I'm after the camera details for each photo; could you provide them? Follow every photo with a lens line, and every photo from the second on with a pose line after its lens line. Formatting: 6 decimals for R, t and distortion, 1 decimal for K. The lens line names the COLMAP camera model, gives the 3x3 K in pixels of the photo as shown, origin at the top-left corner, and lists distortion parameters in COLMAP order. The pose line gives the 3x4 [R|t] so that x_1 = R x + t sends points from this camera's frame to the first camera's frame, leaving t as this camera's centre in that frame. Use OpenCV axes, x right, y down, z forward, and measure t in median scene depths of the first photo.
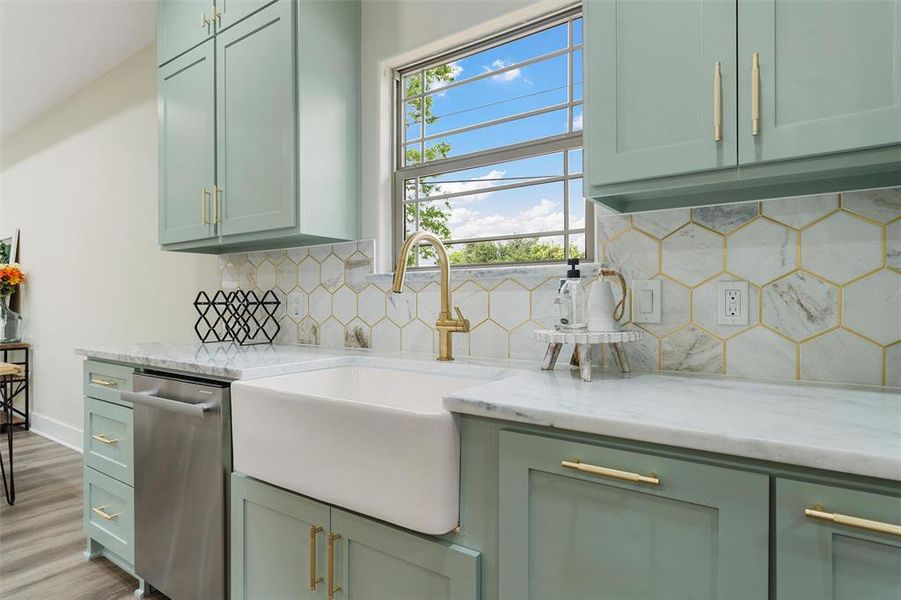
lens RADIAL K [[500.0, 0, 445.8], [0, 500.0, 300.7], [0, 0, 1]] dist [0.002991, 0.000734]
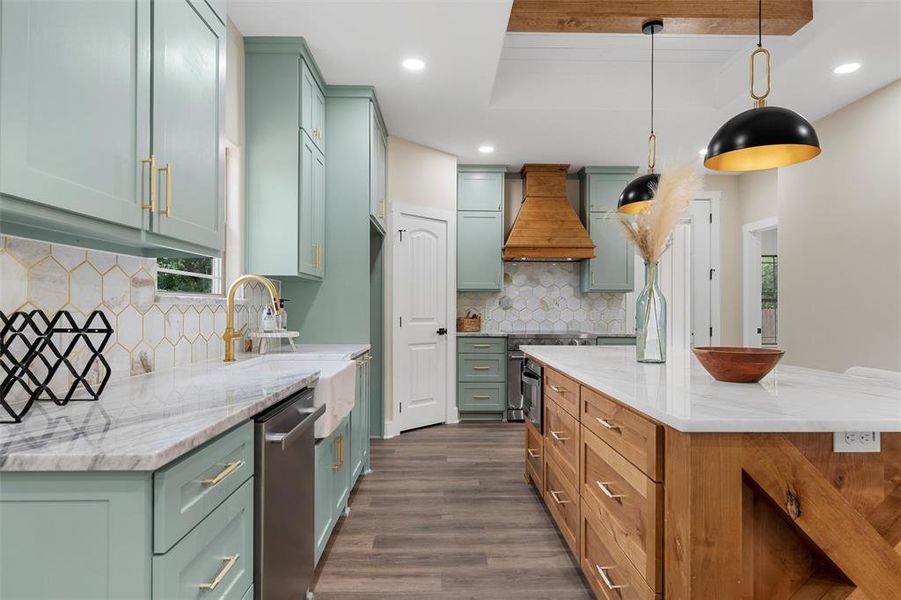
lens RADIAL K [[527.1, 0, 449.2], [0, 527.1, 303.0], [0, 0, 1]] dist [0.007504, 0.000131]
pose [[-0.597595, 0.010071, 0.801735, -1.267934], [0.001981, 0.999937, -0.011084, -0.023746], [-0.801796, -0.005036, -0.597577, 1.108841]]
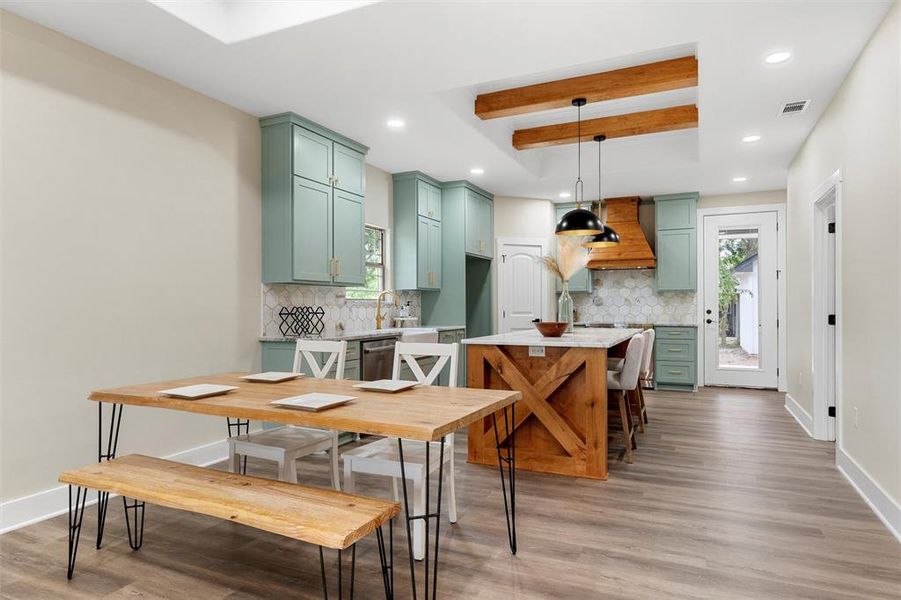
lens RADIAL K [[527.1, 0, 449.2], [0, 527.1, 303.0], [0, 0, 1]] dist [0.007504, 0.000131]
pose [[-0.185579, 0.010945, 0.982568, -2.754055], [0.007836, 0.999923, -0.009658, -0.011865], [-0.982598, 0.005907, -0.185650, 0.937882]]
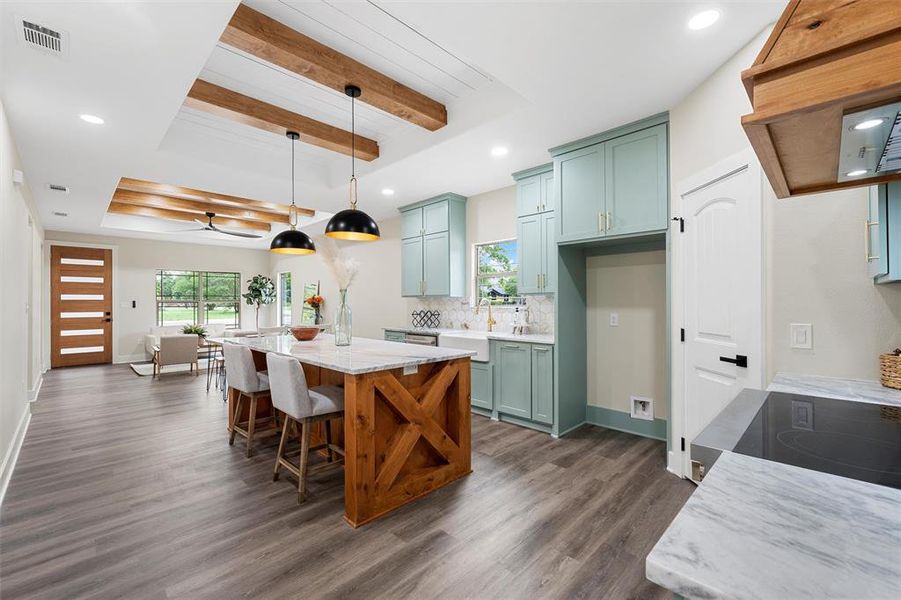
lens RADIAL K [[381.3, 0, 450.5], [0, 381.3, 300.0], [0, 0, 1]] dist [0.000534, -0.000079]
pose [[0.987513, -0.000915, -0.157533, 0.126160], [-0.000430, 0.999964, -0.008501, -0.074626], [0.157535, 0.008463, 0.987477, -1.502351]]
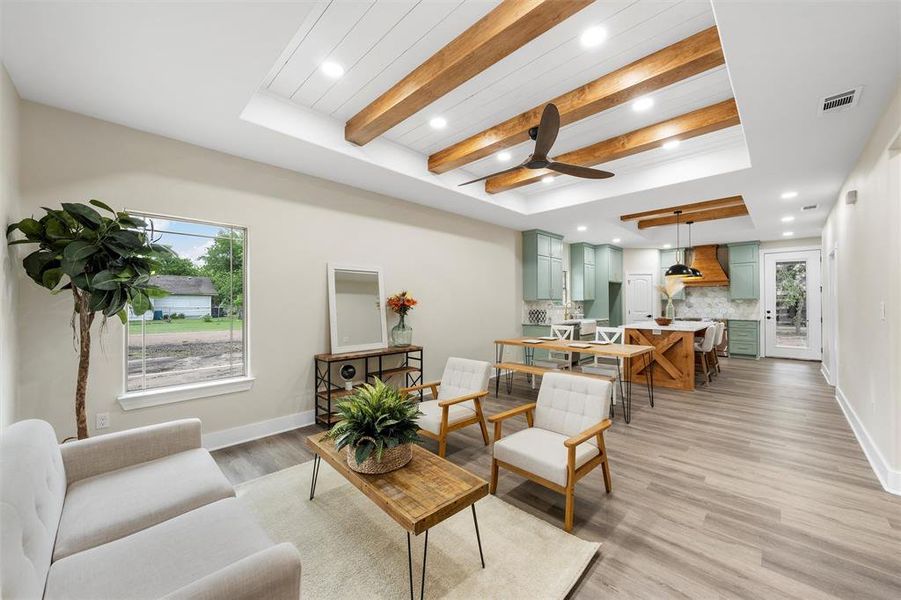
lens RADIAL K [[335.2, 0, 450.5], [0, 335.2, 300.0], [0, 0, 1]] dist [-0.000940, -0.000086]
pose [[0.156629, 0.011398, 0.987592, -3.804542], [0.006935, 0.999896, -0.012640, -0.084514], [-0.987633, 0.008828, 0.156534, 1.459544]]
